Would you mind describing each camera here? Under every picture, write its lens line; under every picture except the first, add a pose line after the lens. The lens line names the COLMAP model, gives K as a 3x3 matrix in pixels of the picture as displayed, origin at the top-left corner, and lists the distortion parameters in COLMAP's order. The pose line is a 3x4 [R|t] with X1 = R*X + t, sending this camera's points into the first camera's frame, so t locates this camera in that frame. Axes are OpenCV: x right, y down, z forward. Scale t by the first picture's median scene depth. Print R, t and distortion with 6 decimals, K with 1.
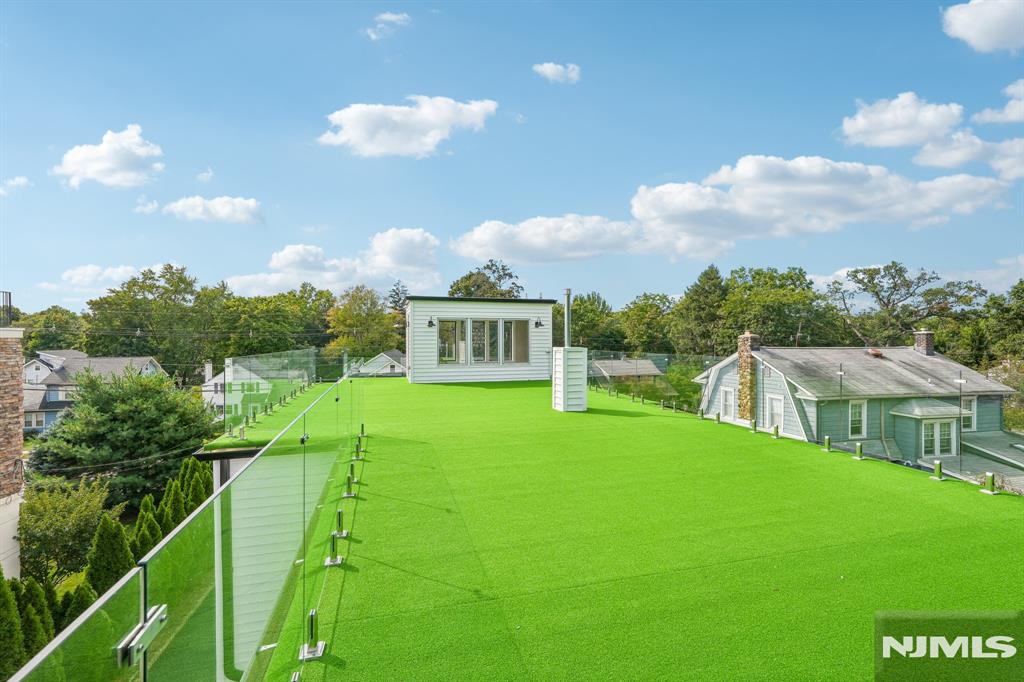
lens RADIAL K [[466.7, 0, 510.5], [0, 466.7, 342.2], [0, 0, 1]] dist [0.000713, 0.000004]
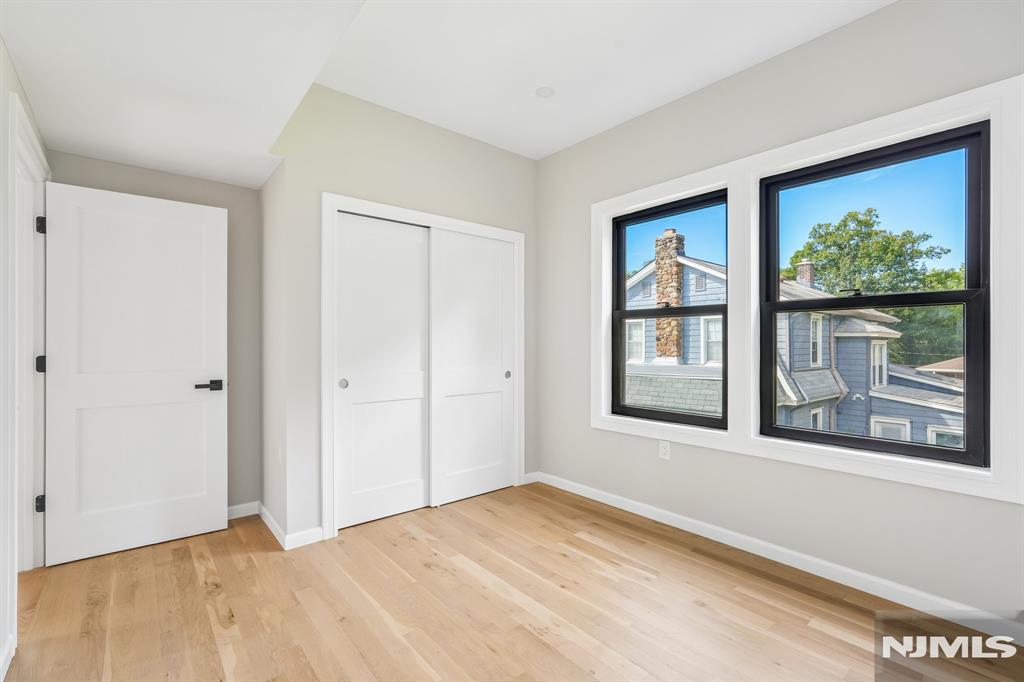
lens RADIAL K [[460.3, 0, 513.2], [0, 460.3, 347.9], [0, 0, 1]] dist [-0.000179, -0.000038]
pose [[0.908283, -0.005685, 0.418319, 0.008935], [0.010622, 0.999899, -0.009476, 0.158612], [-0.418222, 0.013051, 0.908251, 0.482891]]
